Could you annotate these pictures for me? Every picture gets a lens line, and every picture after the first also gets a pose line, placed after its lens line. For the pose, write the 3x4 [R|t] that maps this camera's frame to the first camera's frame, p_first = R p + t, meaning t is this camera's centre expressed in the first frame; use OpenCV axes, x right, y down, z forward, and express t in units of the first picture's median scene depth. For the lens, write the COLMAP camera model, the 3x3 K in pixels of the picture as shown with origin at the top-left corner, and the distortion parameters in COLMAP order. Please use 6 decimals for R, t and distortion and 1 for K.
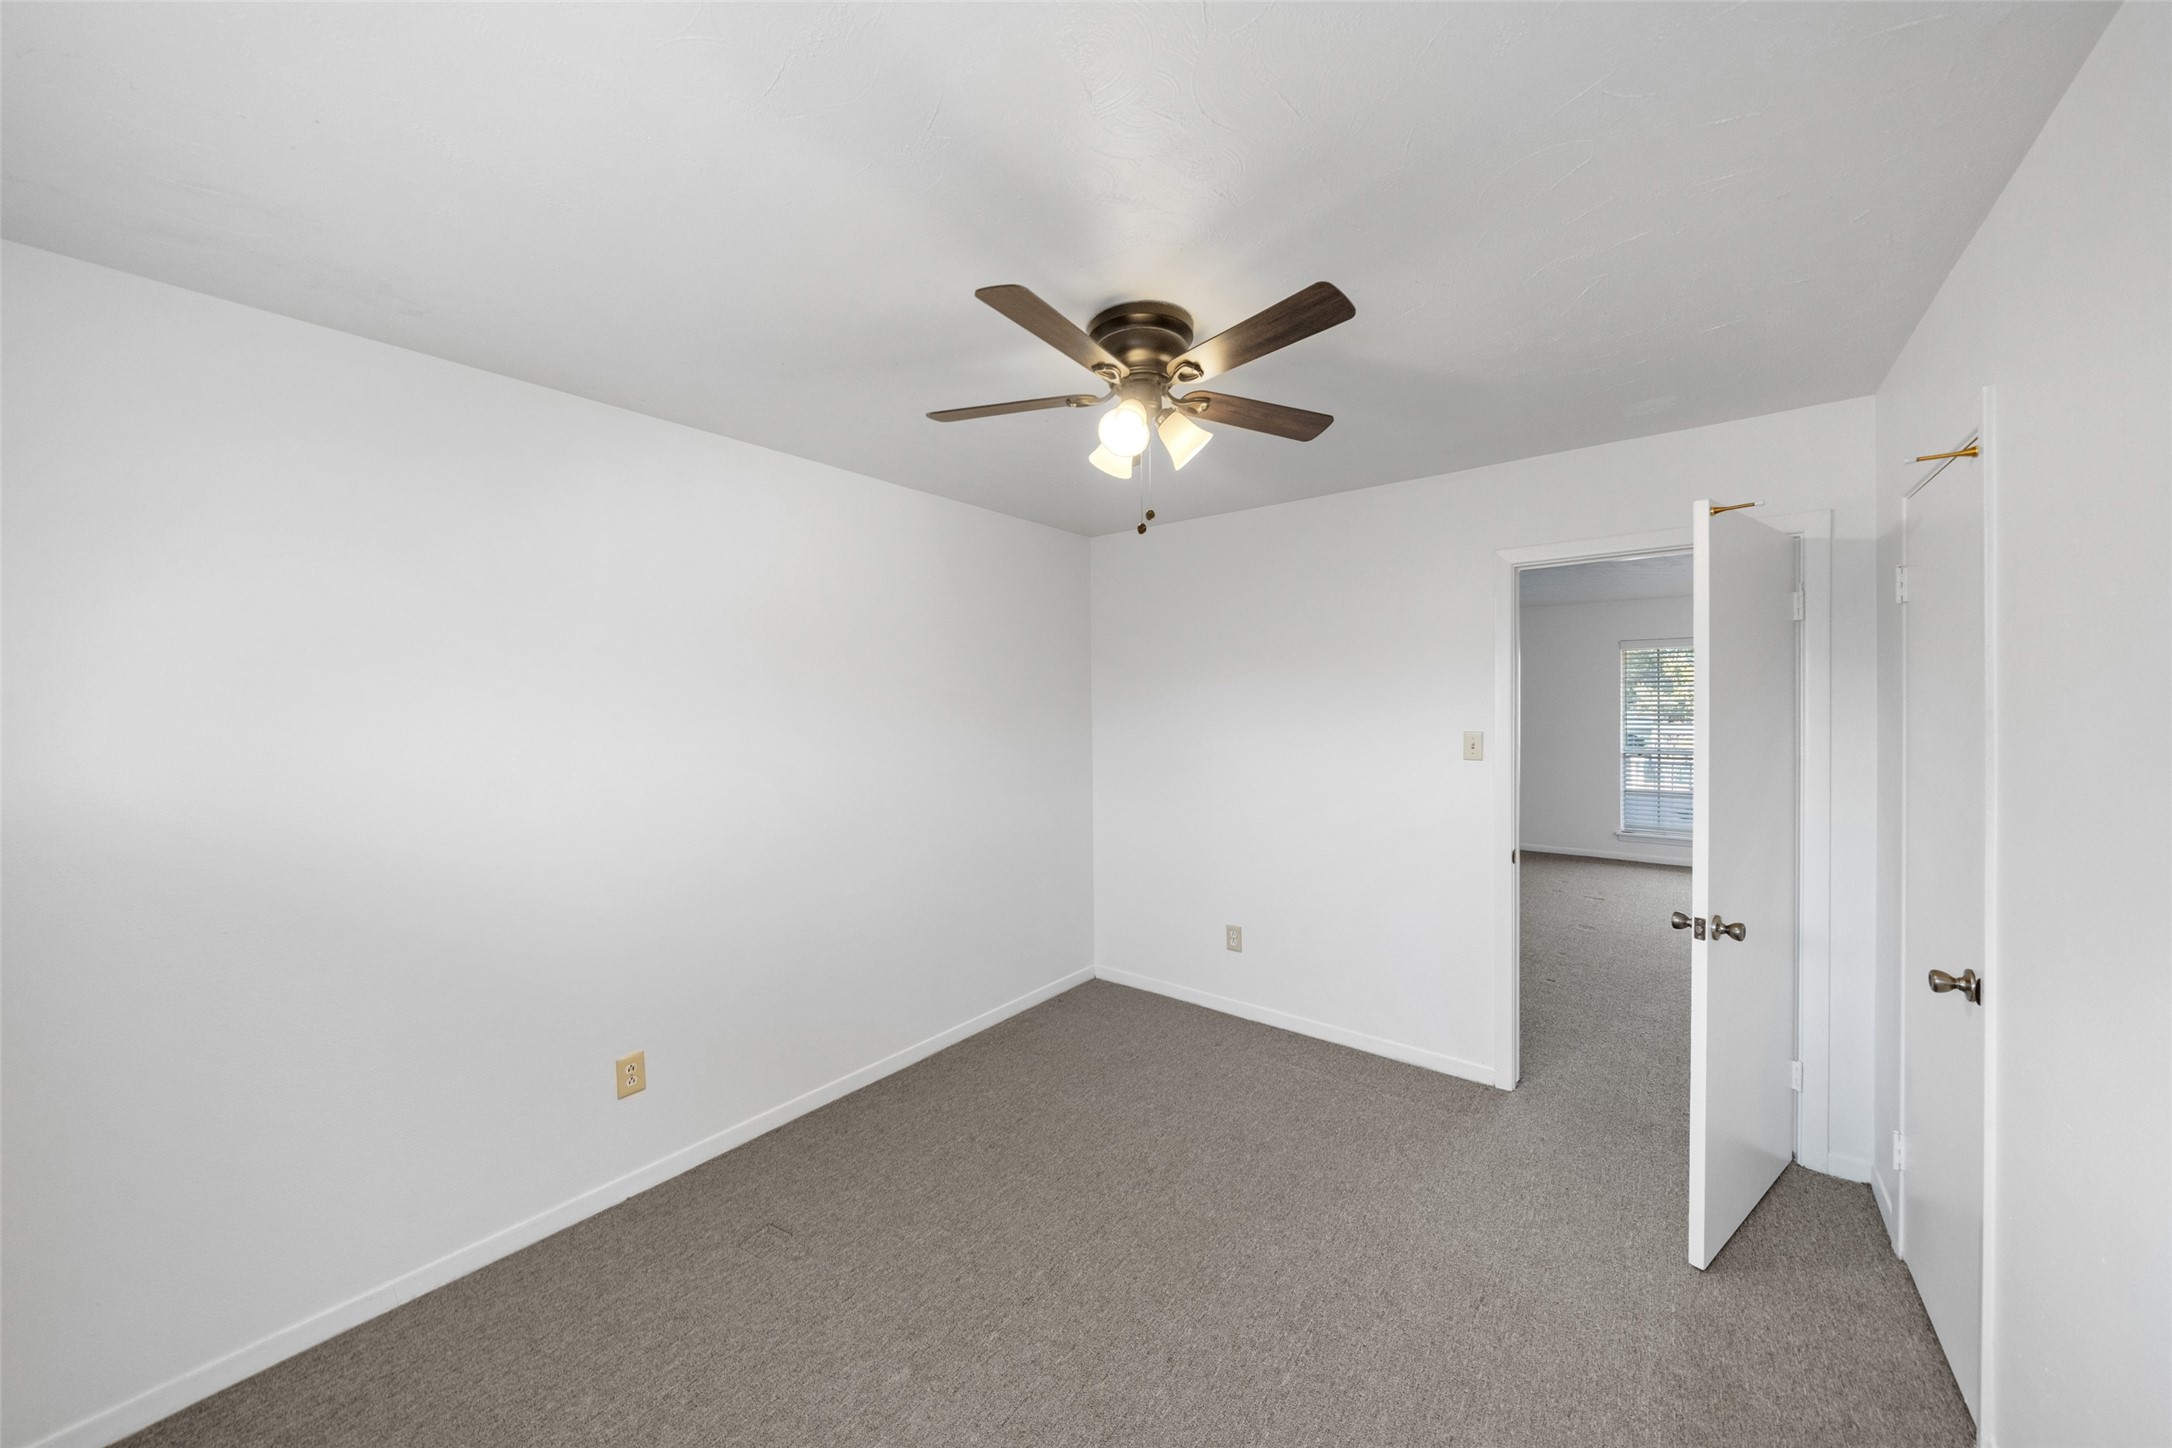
lens RADIAL K [[740.9, 0, 1090.6], [0, 740.9, 721.0], [0, 0, 1]] dist [0.000510, -0.000031]
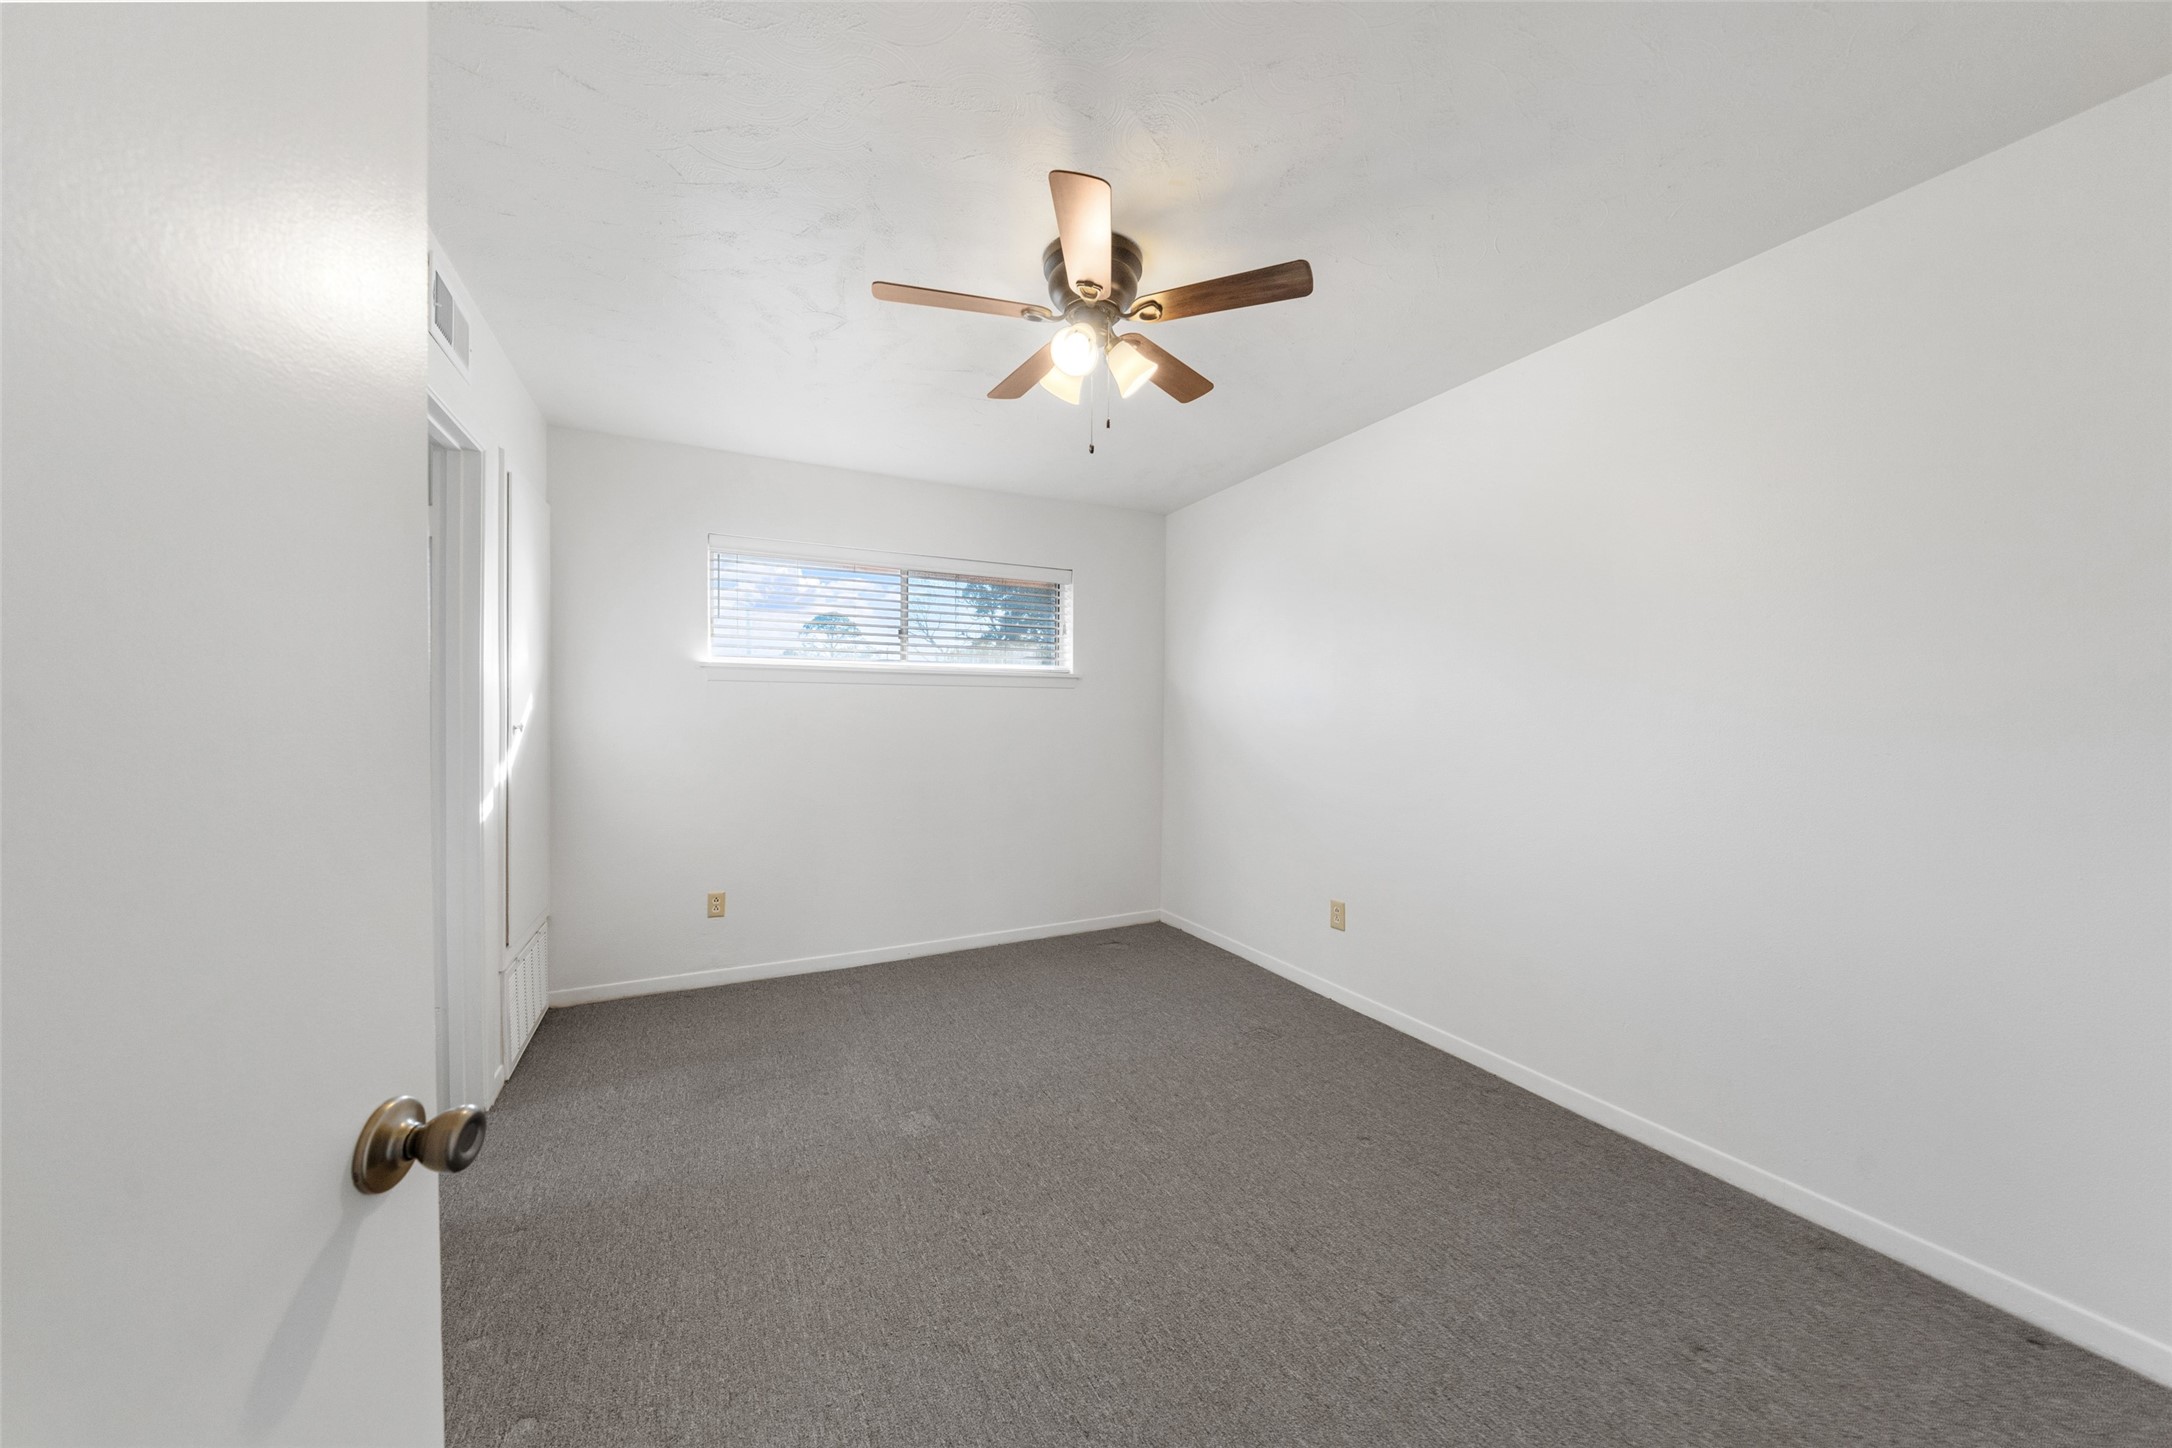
lens RADIAL K [[740.9, 0, 1090.6], [0, 740.9, 721.0], [0, 0, 1]] dist [0.000510, -0.000031]
pose [[-0.416317, 0.014658, -0.909101, 1.018297], [-0.017792, 0.999547, 0.024264, 0.109468], [0.909045, 0.026276, -0.415868, 1.408732]]
